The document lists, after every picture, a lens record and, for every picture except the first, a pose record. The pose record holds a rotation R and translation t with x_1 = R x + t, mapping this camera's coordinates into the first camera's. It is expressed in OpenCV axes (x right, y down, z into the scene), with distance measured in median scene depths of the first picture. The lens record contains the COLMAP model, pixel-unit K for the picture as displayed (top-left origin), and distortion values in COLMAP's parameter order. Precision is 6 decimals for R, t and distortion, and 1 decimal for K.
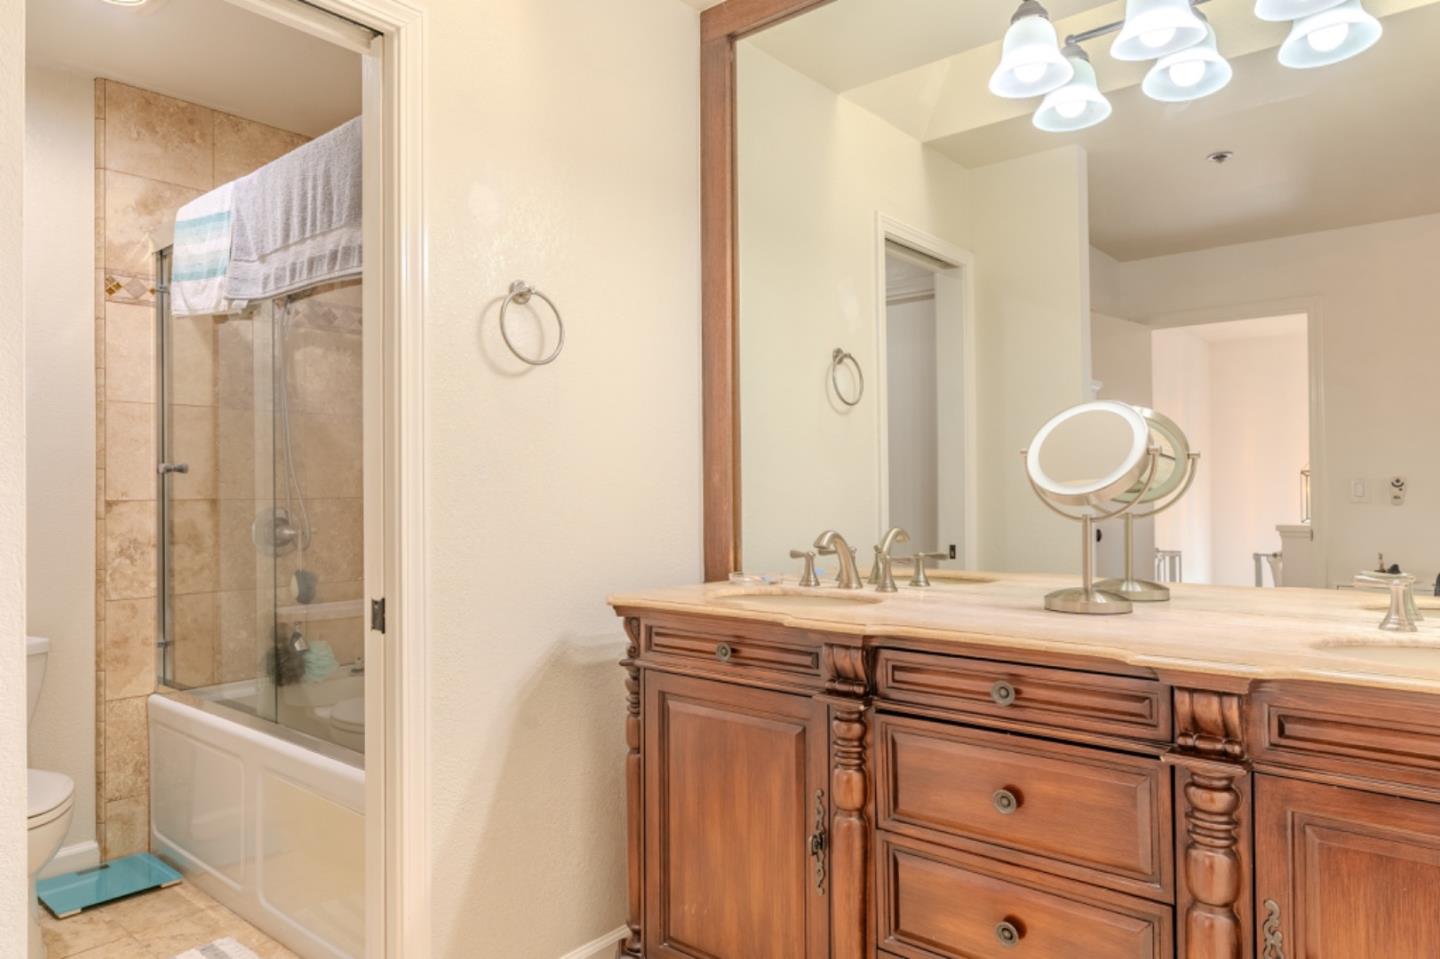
lens RADIAL K [[914.3, 0, 720.0], [0, 914.3, 479.5], [0, 0, 1]] dist [-0.006845, 0.000109]
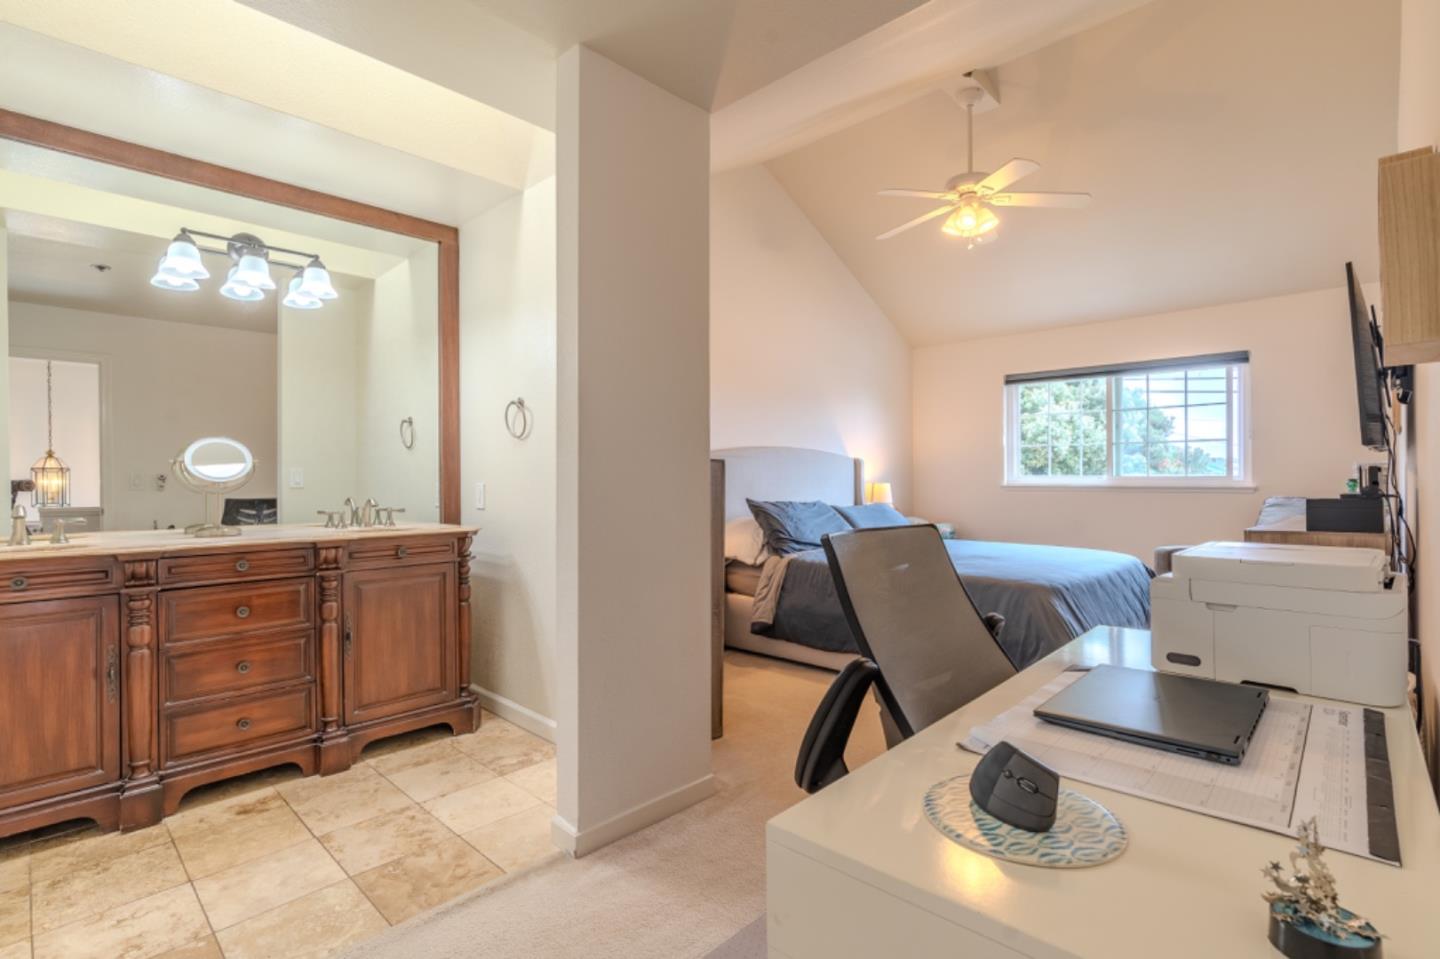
lens RADIAL K [[669.2, 0, 715.1], [0, 669.2, 477.8], [0, 0, 1]] dist [-0.003911, -0.000335]
pose [[0.067306, 0.006151, 0.997713, -1.089560], [-0.007397, 0.999957, -0.005665, 0.007521], [-0.997705, -0.006999, 0.067349, -0.267765]]
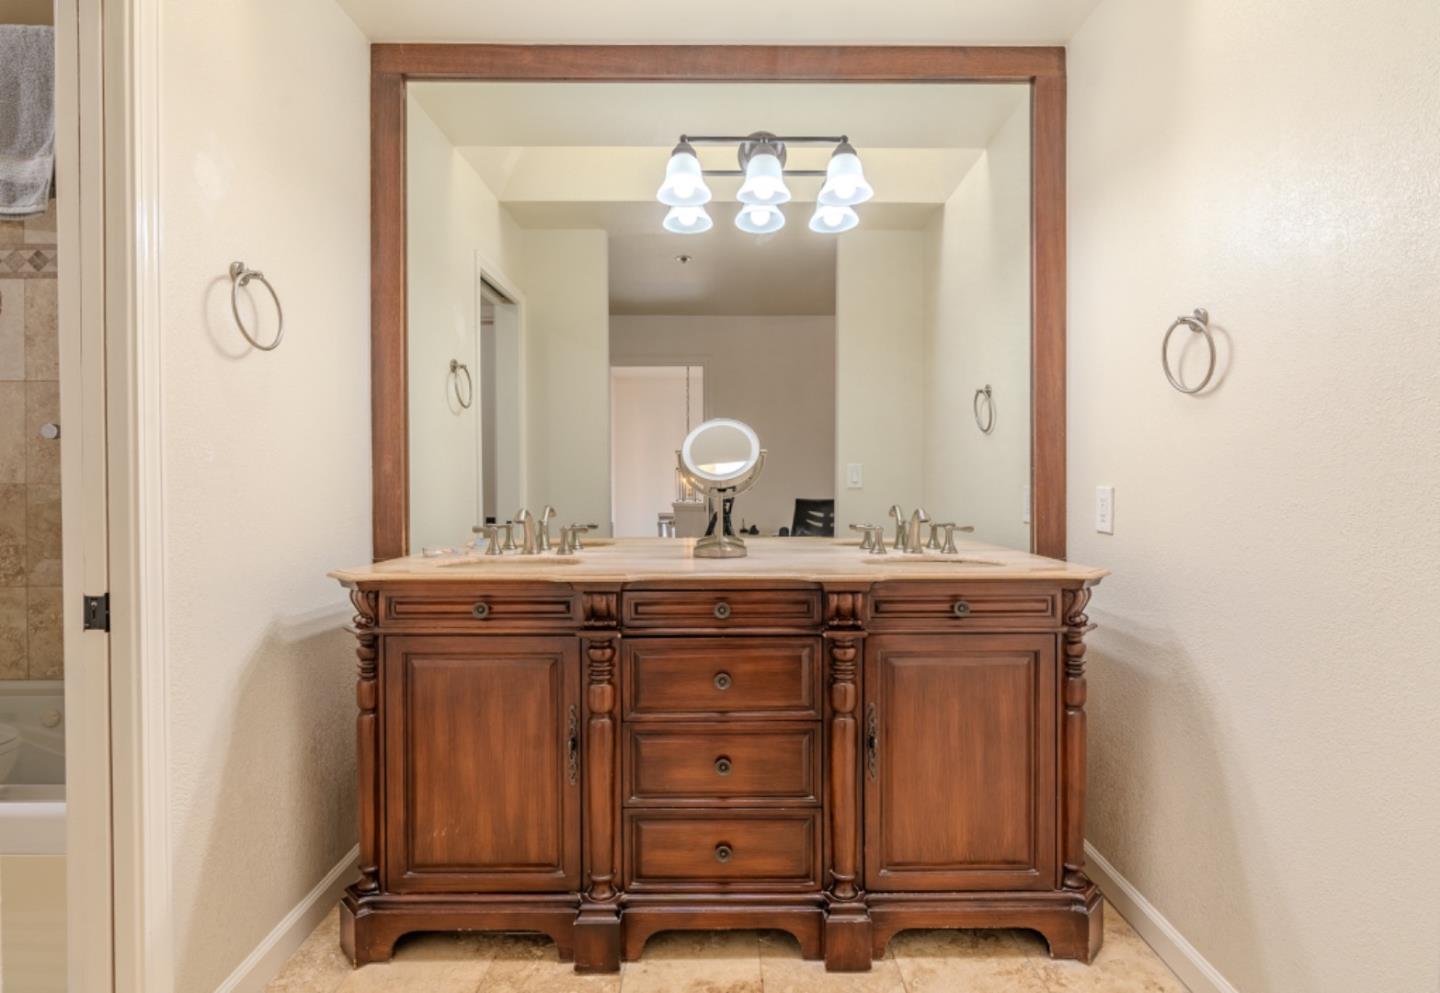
lens RADIAL K [[727.5, 0, 728.6], [0, 727.5, 487.2], [0, 0, 1]] dist [-0.012333, 0.000152]
pose [[0.755661, -0.002099, 0.654960, -0.389829], [-0.011402, 0.999801, 0.016358, 0.007862], [-0.654864, -0.019829, 0.755487, 0.070233]]
